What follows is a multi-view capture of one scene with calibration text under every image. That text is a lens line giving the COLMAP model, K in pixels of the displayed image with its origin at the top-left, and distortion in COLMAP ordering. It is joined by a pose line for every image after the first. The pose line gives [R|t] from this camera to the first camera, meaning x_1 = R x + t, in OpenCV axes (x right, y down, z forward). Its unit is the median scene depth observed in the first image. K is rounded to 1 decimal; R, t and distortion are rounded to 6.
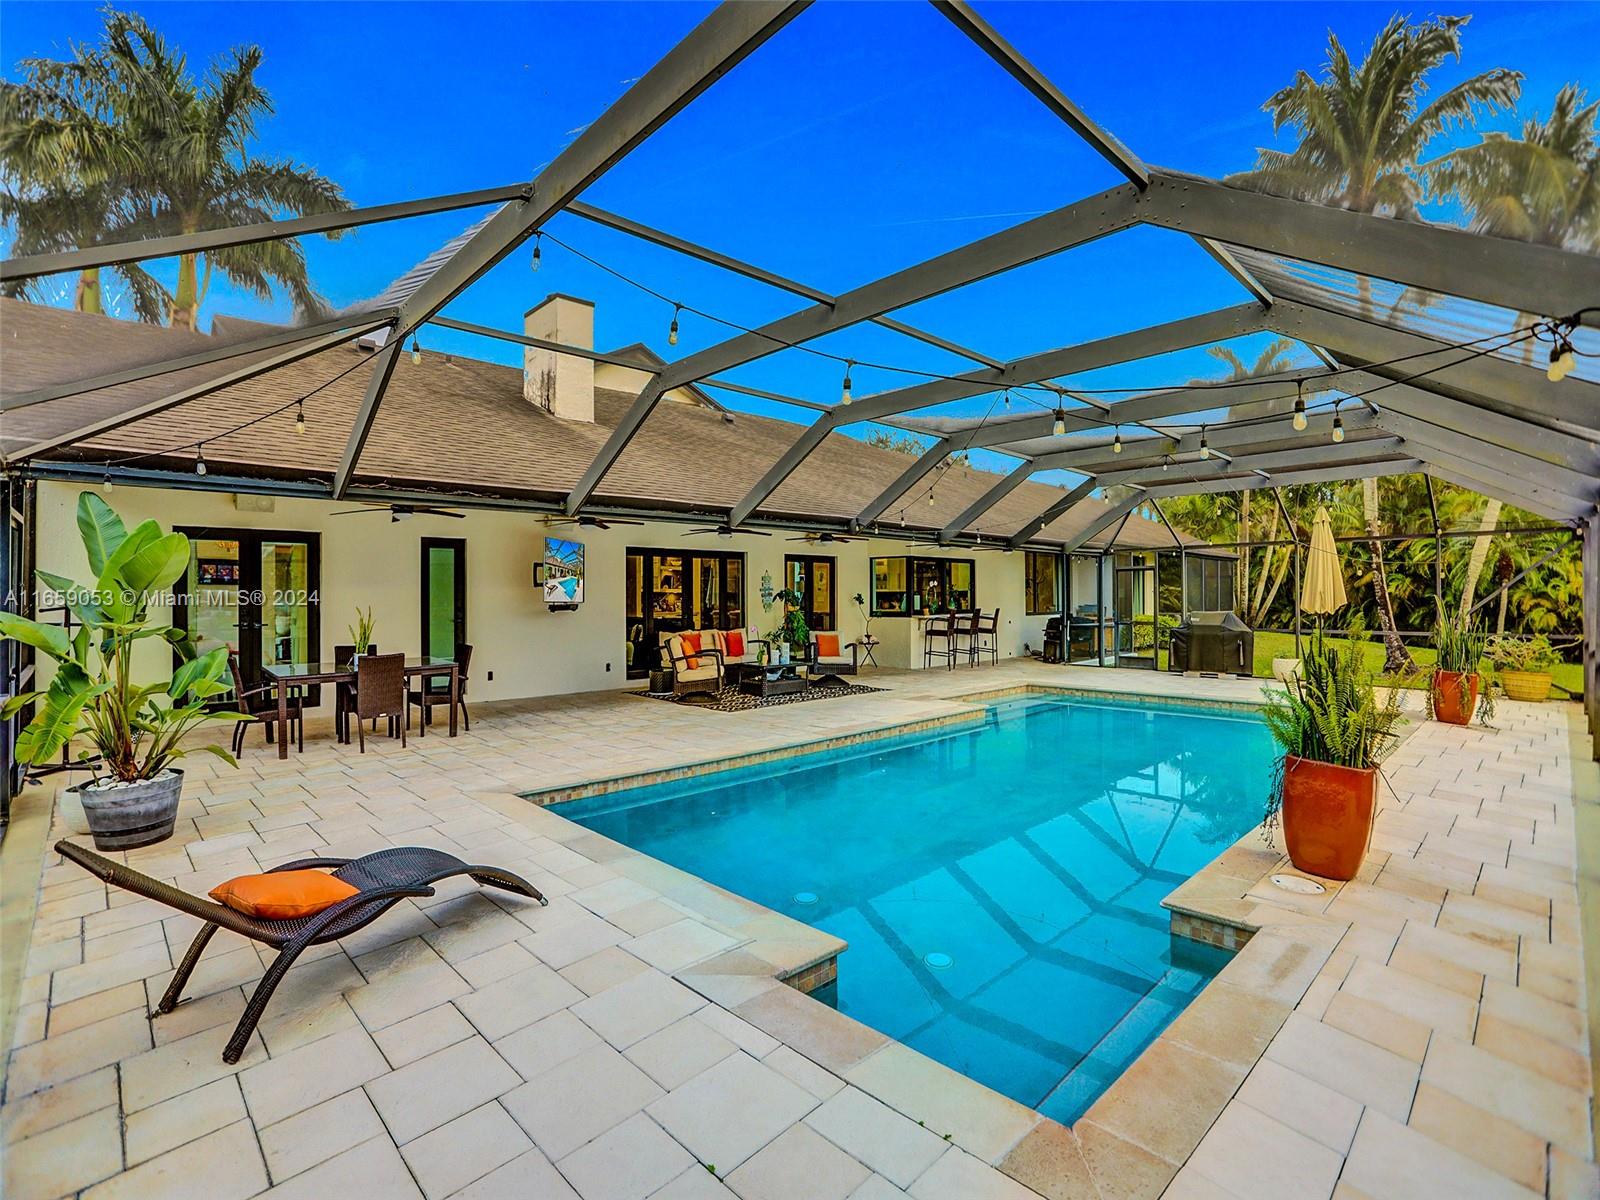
lens RADIAL K [[764.5, 0, 800.0], [0, 764.5, 600.0], [0, 0, 1]] dist [-0.070298, -0.000053]
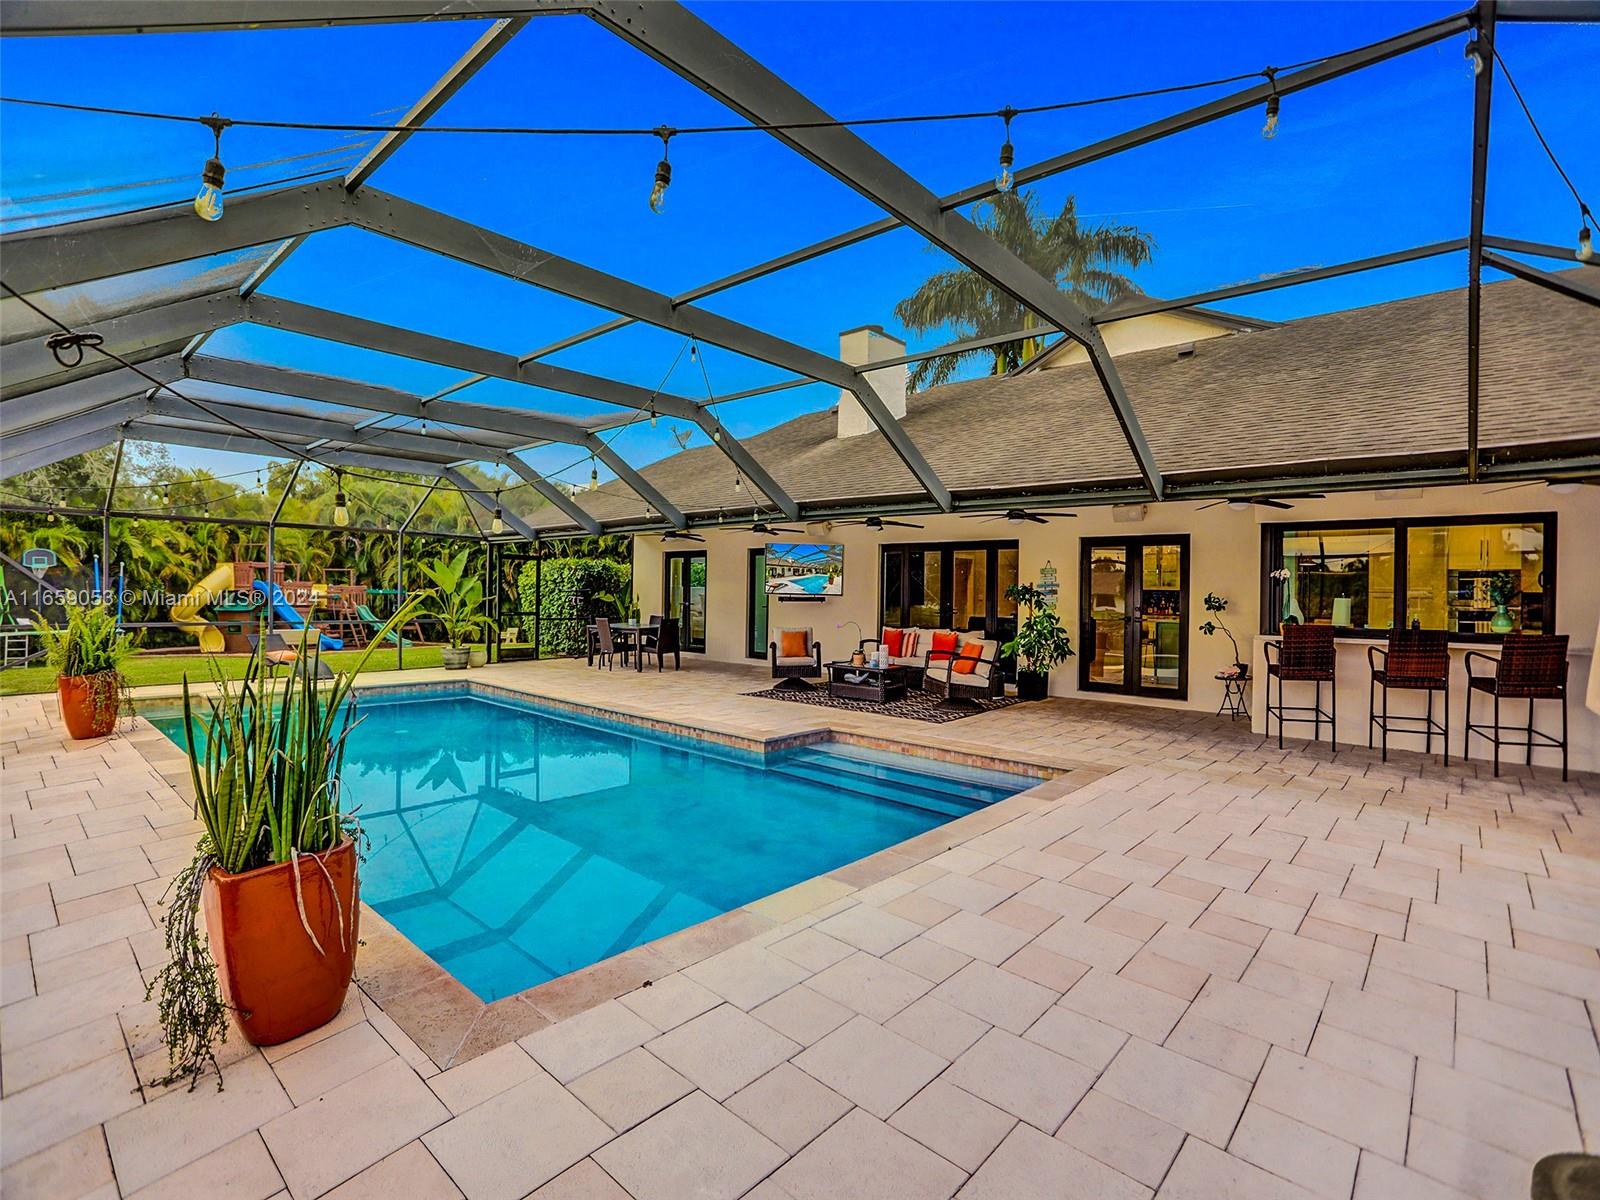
lens RADIAL K [[785.3, 0, 800.0], [0, 785.3, 600.0], [0, 0, 1]] dist [-0.000331, -0.000217]
pose [[0.102809, 0.016387, -0.994566, 0.781307], [-0.022019, 0.999657, 0.014195, -0.005430], [0.994457, 0.020439, 0.103135, 0.725832]]
